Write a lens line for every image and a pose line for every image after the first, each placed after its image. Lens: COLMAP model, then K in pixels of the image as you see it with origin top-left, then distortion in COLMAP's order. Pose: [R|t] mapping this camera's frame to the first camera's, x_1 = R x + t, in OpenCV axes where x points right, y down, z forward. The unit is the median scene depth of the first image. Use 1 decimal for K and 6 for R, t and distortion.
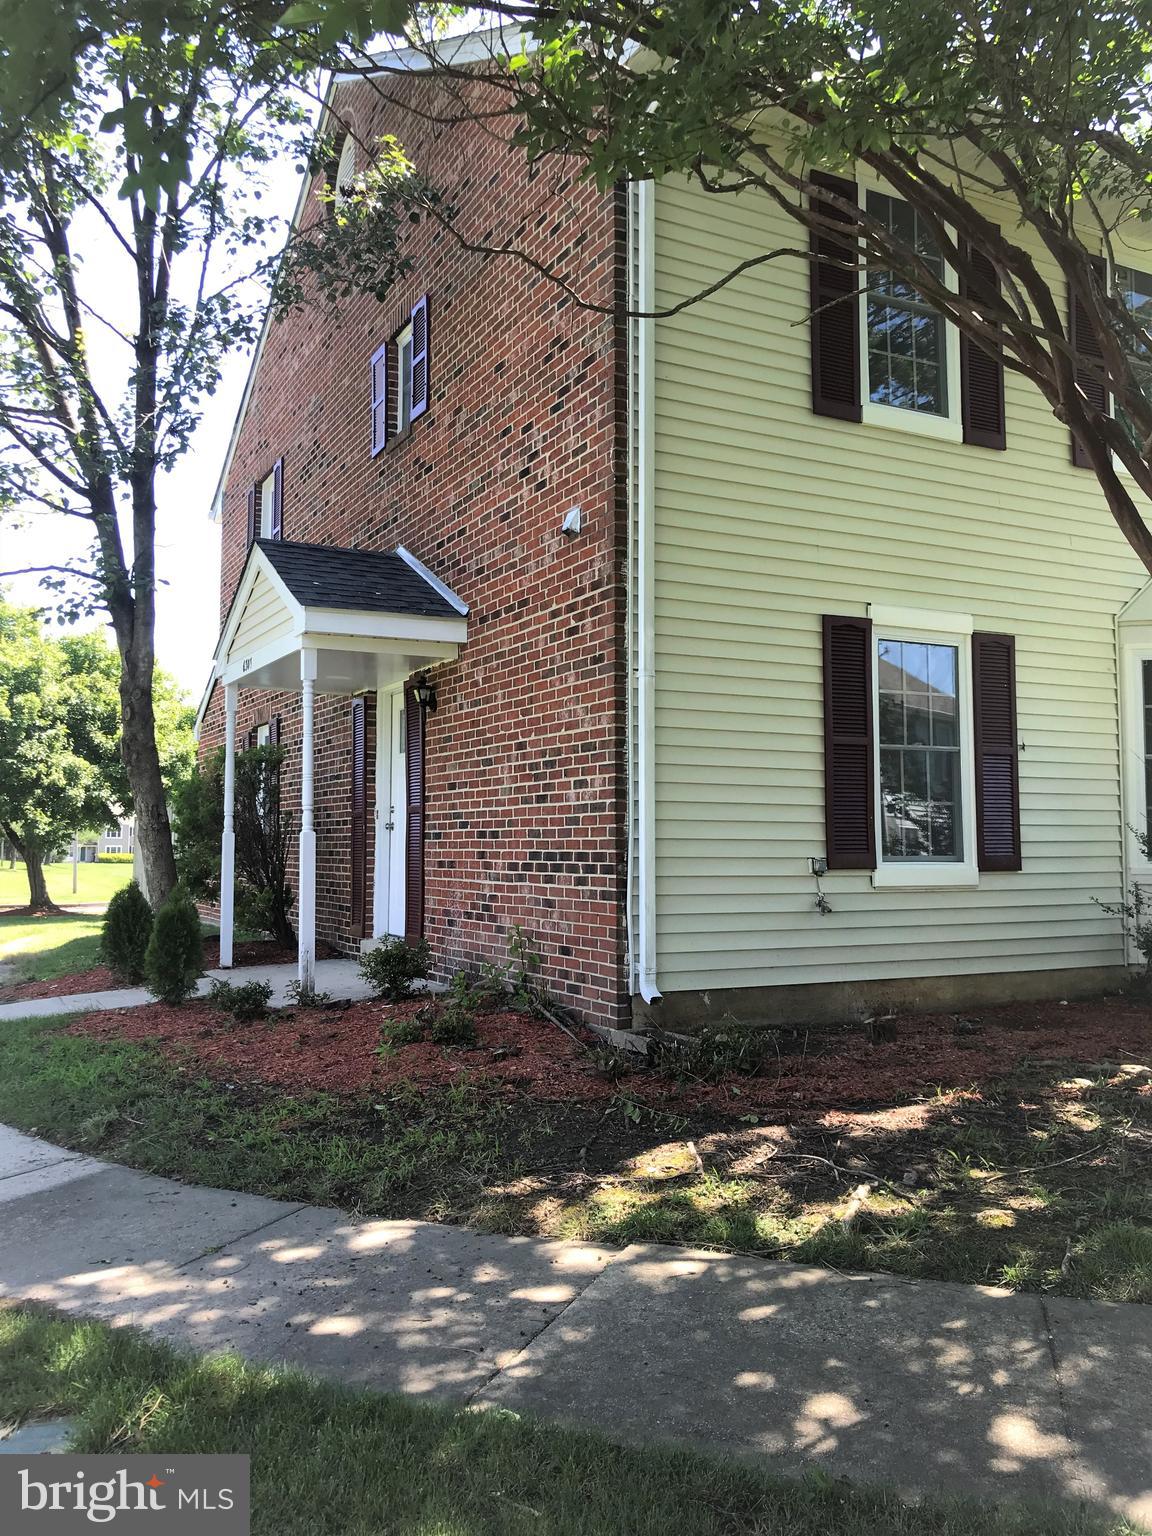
lens RADIAL K [[1268.0, 0, 575.2], [0, 1268.0, 766.7], [0, 0, 1]] dist [0.017080, -0.016658]
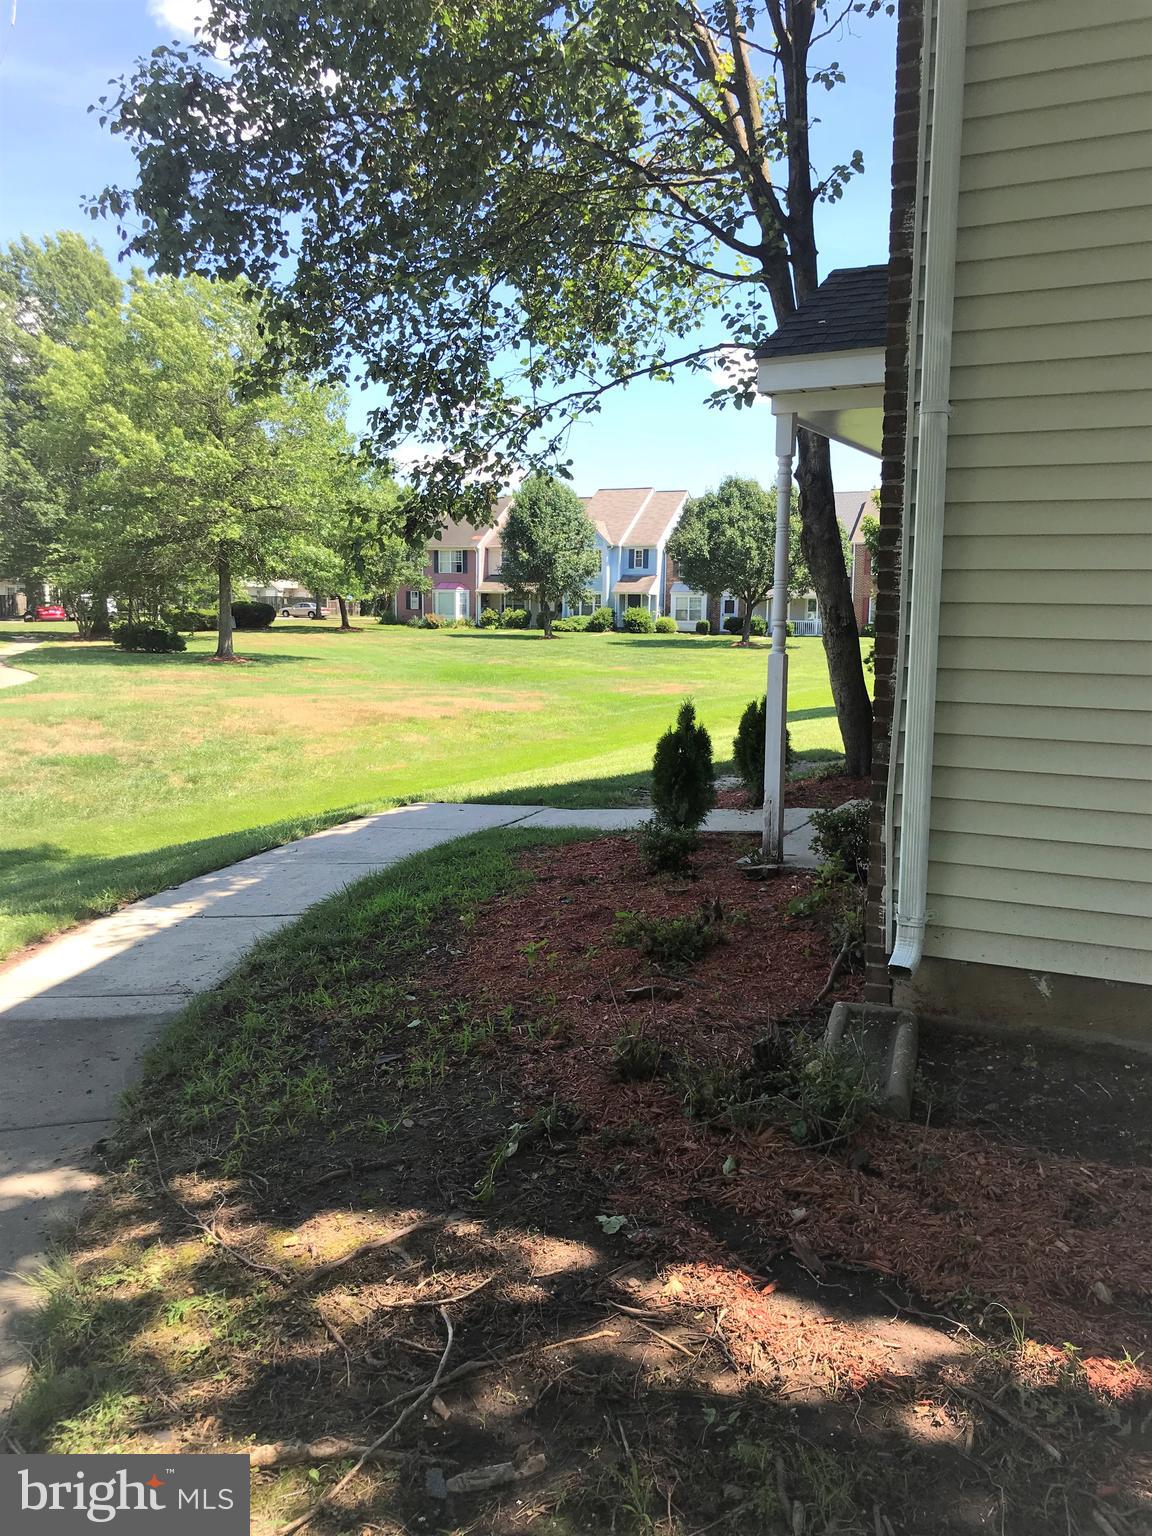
lens RADIAL K [[1268.0, 0, 575.9], [0, 1268.0, 769.0], [0, 0, 1]] dist [0.017080, -0.016658]
pose [[0.586981, 0.110057, -0.802085, 0.441008], [0.038765, 0.985760, 0.163629, -0.015593], [0.808672, -0.127140, 0.574356, 0.531563]]
